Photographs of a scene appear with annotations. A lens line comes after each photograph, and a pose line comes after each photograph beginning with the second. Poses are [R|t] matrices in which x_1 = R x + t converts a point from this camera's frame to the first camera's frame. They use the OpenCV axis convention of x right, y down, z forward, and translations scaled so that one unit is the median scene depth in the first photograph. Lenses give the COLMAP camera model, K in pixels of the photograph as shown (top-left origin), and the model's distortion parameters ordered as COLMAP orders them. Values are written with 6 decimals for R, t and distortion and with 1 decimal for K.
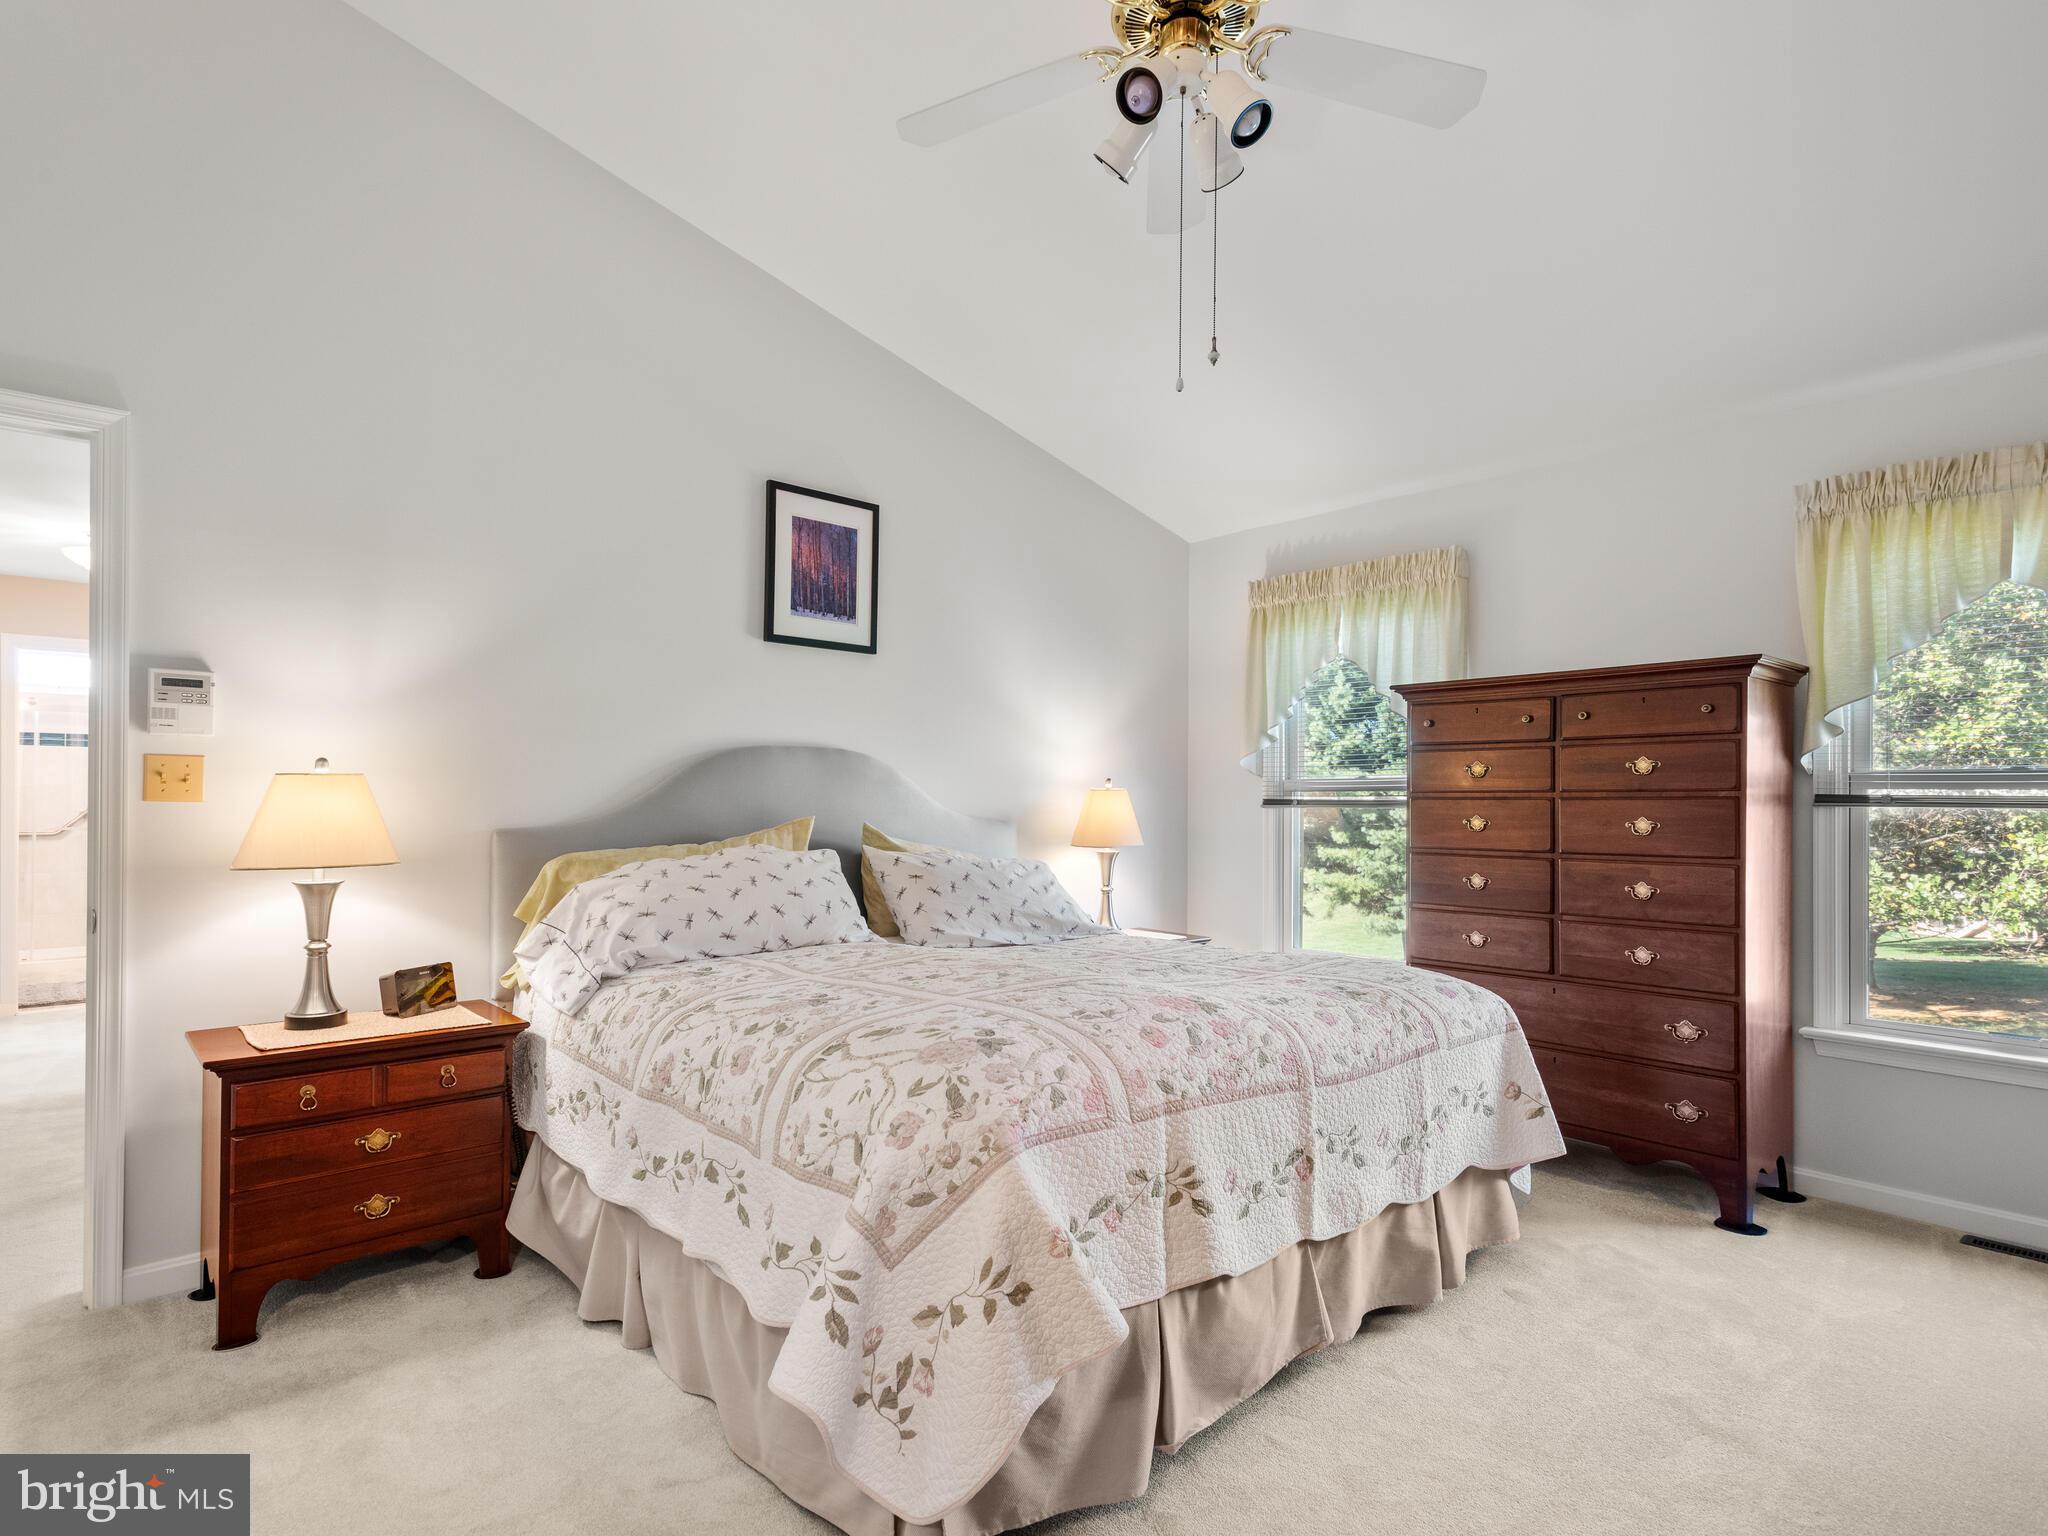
lens RADIAL K [[1096.4, 0, 1013.7], [0, 1096.4, 777.2], [0, 0, 1]] dist [0.019952, 0.001981]
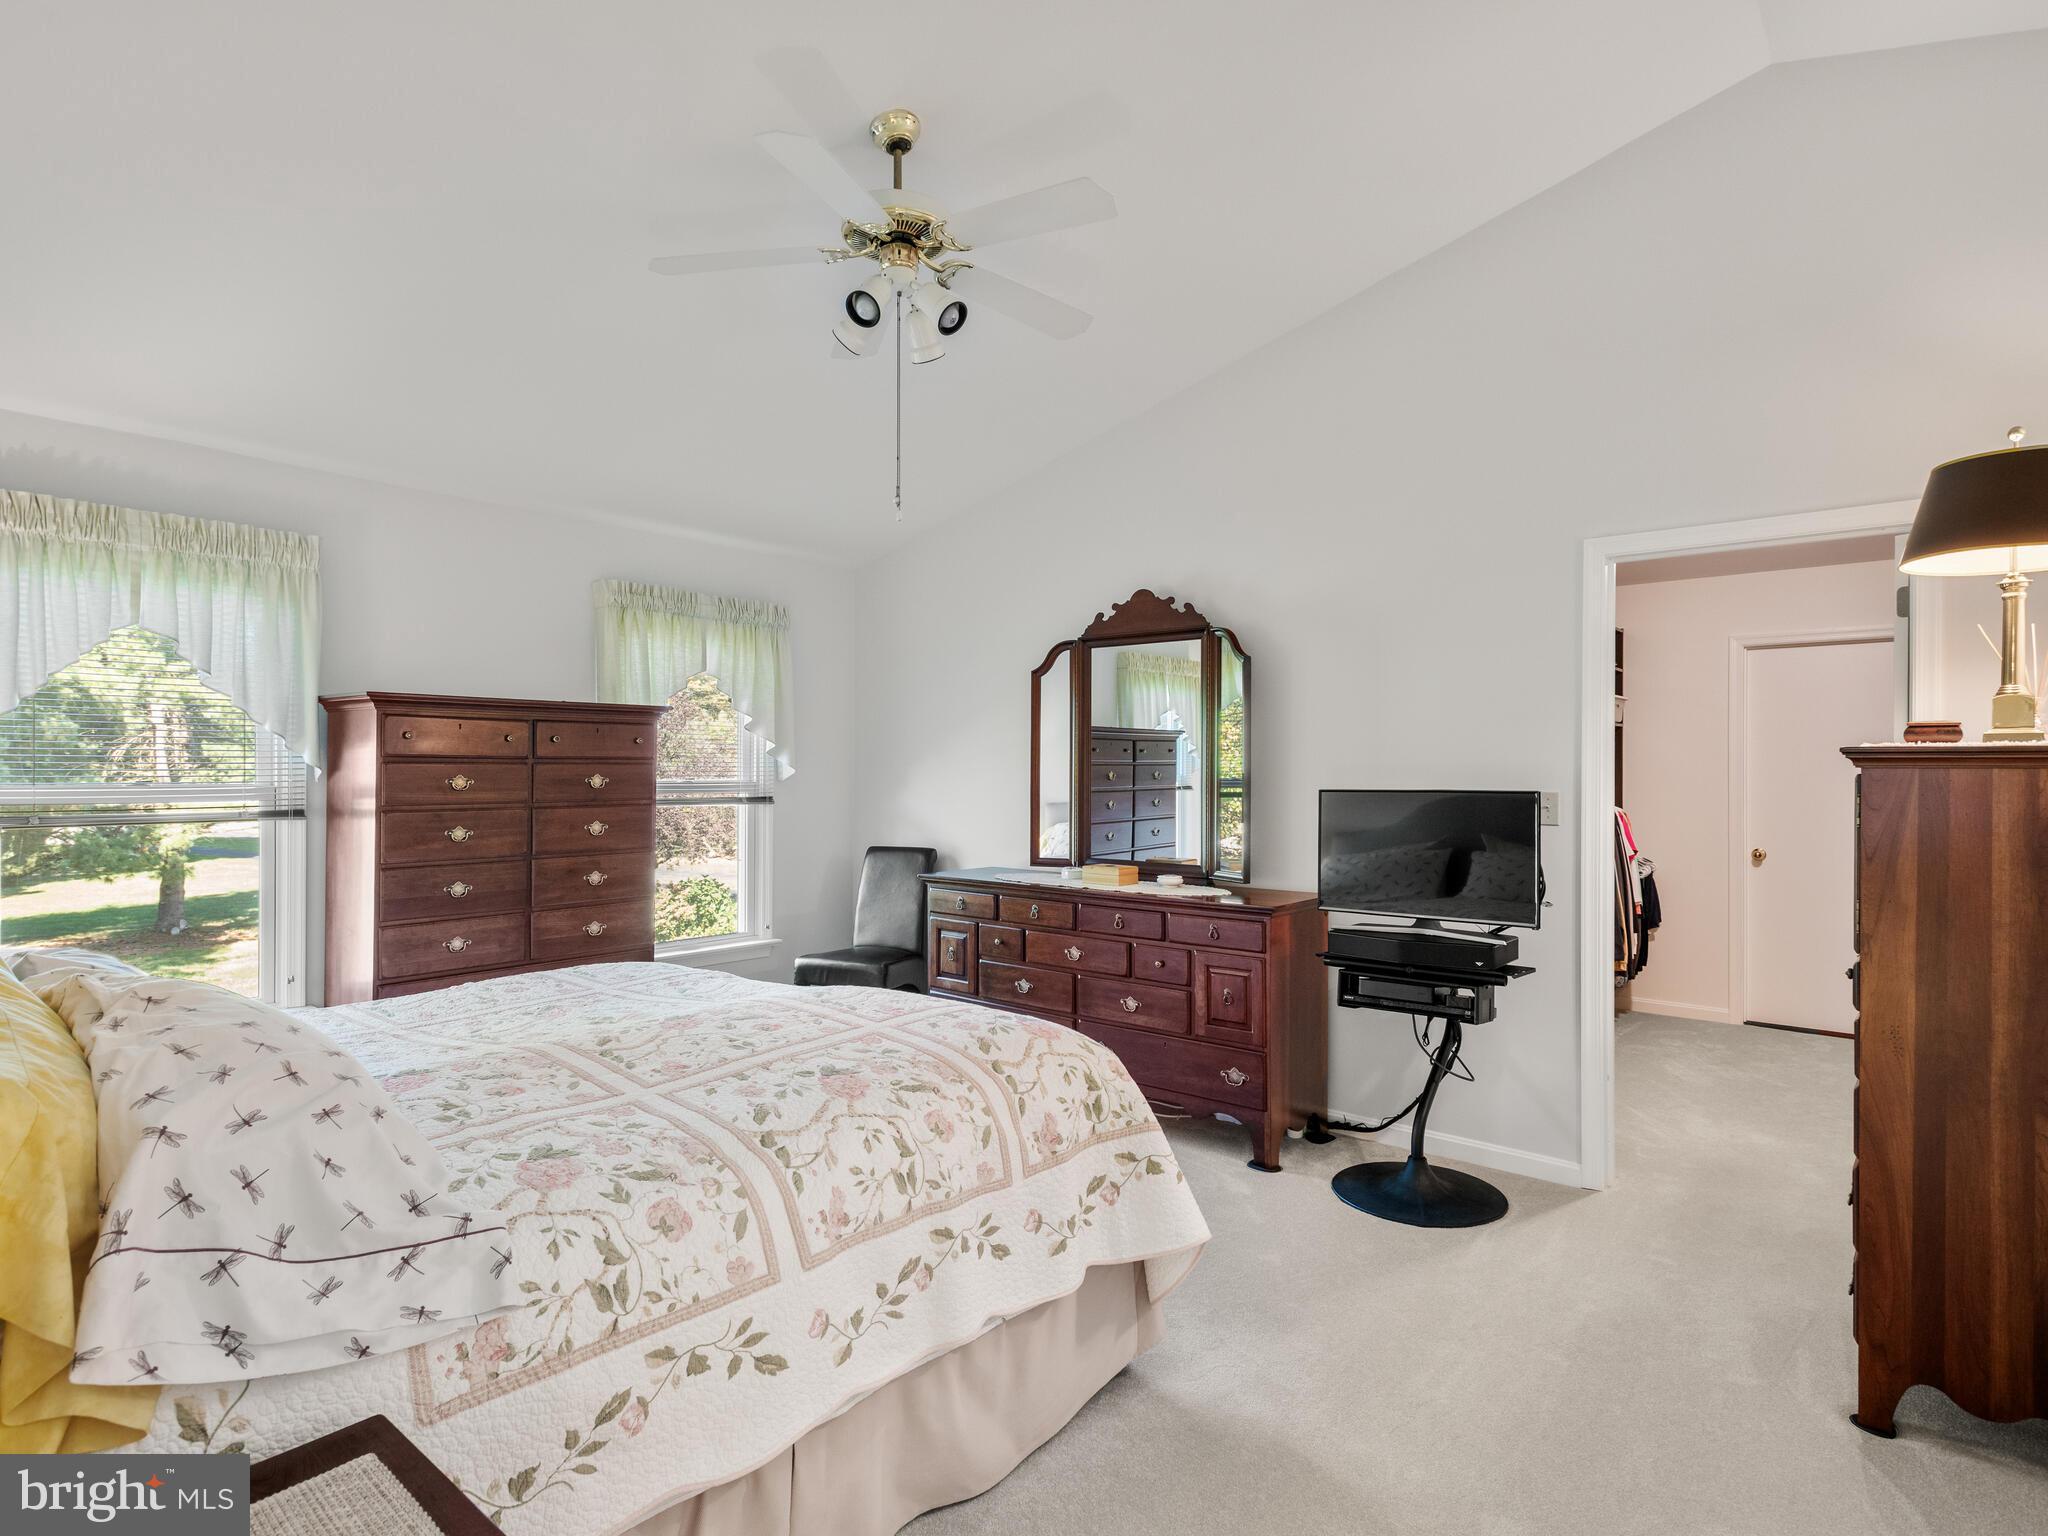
lens RADIAL K [[1096.4, 0, 1026.5], [0, 1096.4, 774.6], [0, 0, 1]] dist [0.019952, 0.001981]
pose [[-0.136219, -0.008893, 0.990639, -0.739999], [-0.023656, 0.999704, 0.005722, -0.035705], [-0.990396, -0.022655, -0.136390, 0.649453]]
